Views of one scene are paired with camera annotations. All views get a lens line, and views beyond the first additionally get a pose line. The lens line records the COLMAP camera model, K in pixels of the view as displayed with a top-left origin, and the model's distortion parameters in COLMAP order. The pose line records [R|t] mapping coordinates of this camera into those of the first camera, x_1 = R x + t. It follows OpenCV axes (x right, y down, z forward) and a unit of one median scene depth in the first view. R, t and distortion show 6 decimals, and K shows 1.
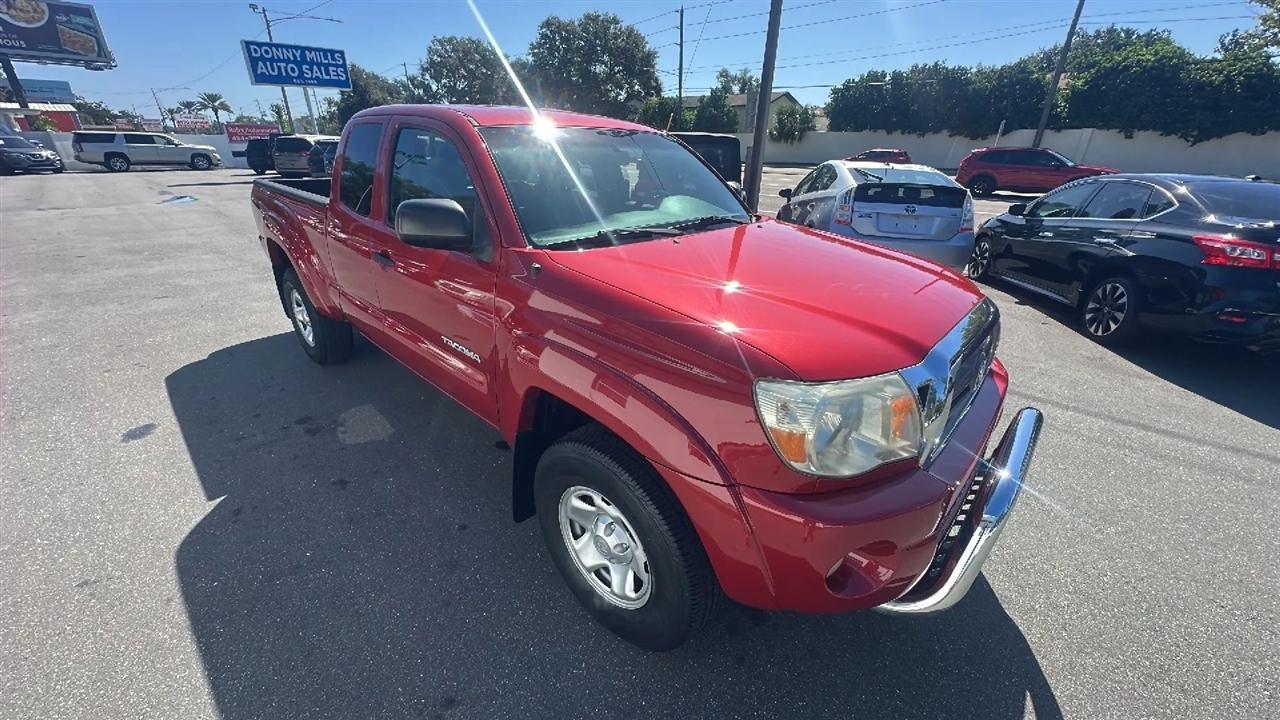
lens RADIAL K [[500.0, 0, 640.0], [0, 500.0, 360.0], [0, 0, 1]] dist [-0.007412, 0.000013]
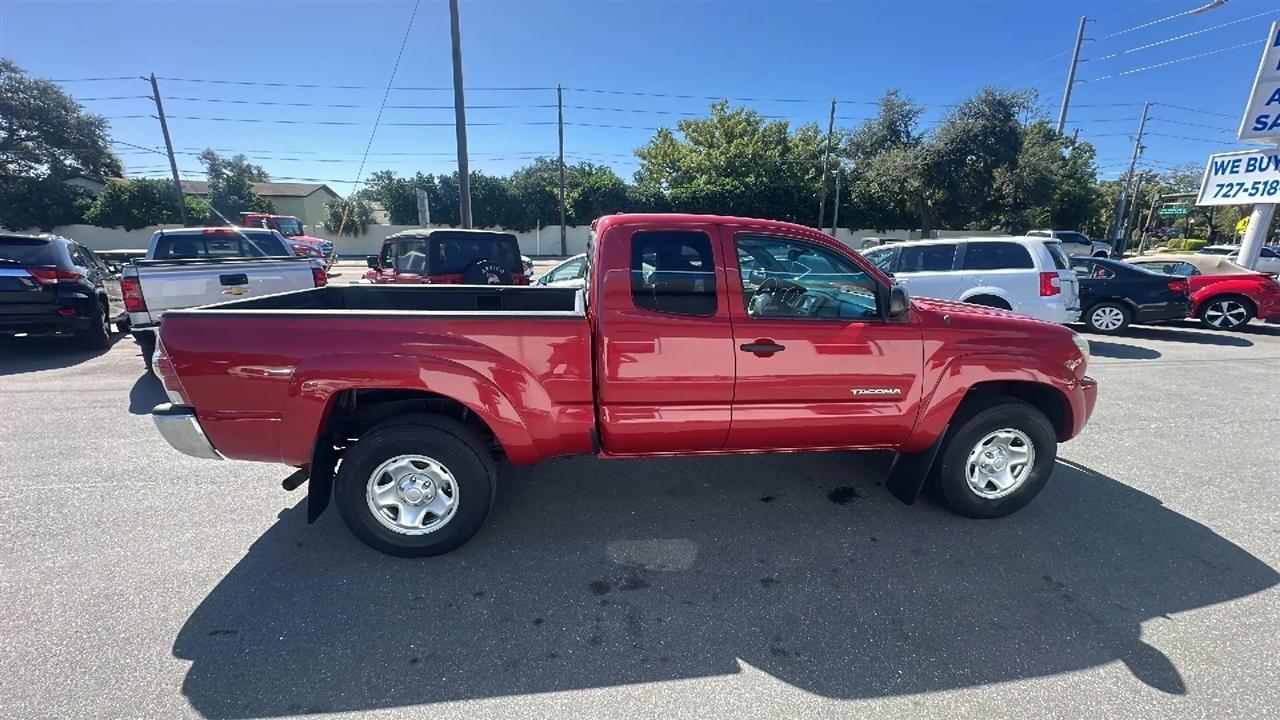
lens RADIAL K [[493.1, 0, 640.0], [0, 493.1, 360.0], [0, 0, 1]] dist [-0.001513, 0.000245]
pose [[0.630947, -0.190397, 0.752100, -0.114587], [0.308490, 0.951057, -0.018033, -0.018391], [-0.711856, 0.243393, 0.658802, 0.035859]]
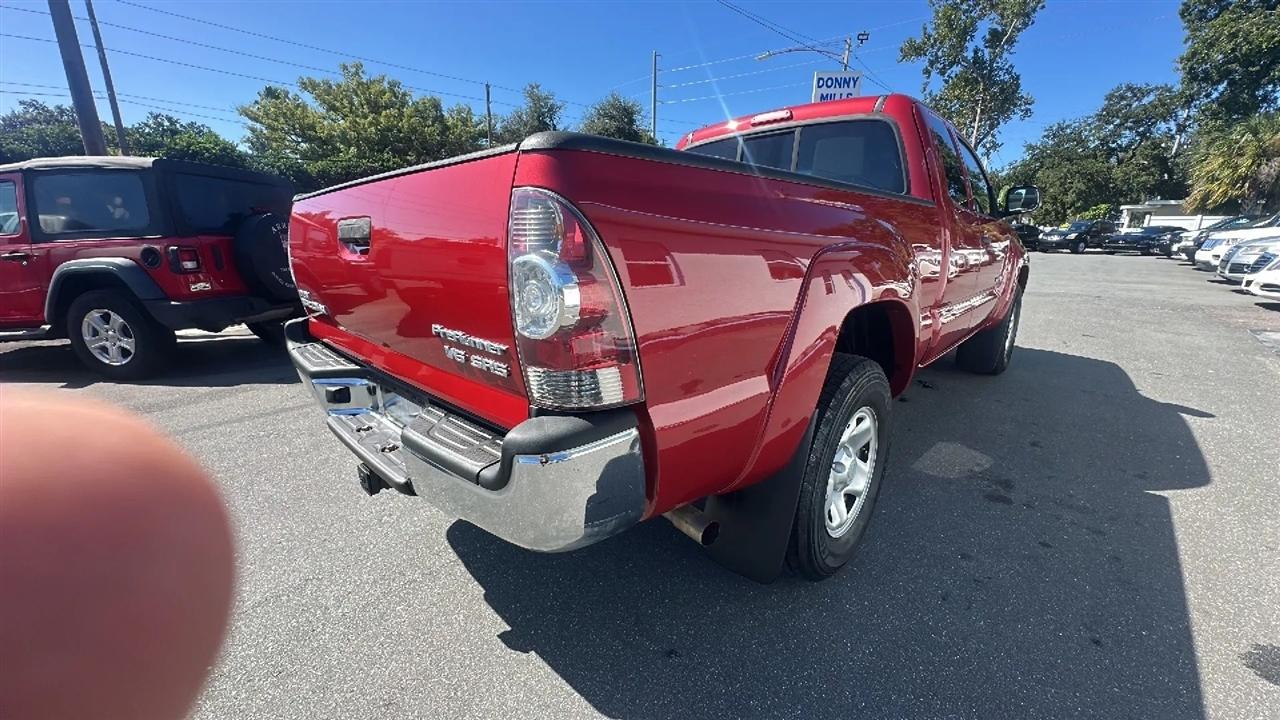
lens RADIAL K [[500.0, 0, 640.0], [0, 500.0, 360.0], [0, 0, 1]] dist [-0.007412, 0.000013]
pose [[-0.006229, -0.258284, 0.966049, -0.129507], [0.401792, 0.884008, 0.238940, -0.041949], [-0.915710, 0.389639, 0.098270, 0.131314]]
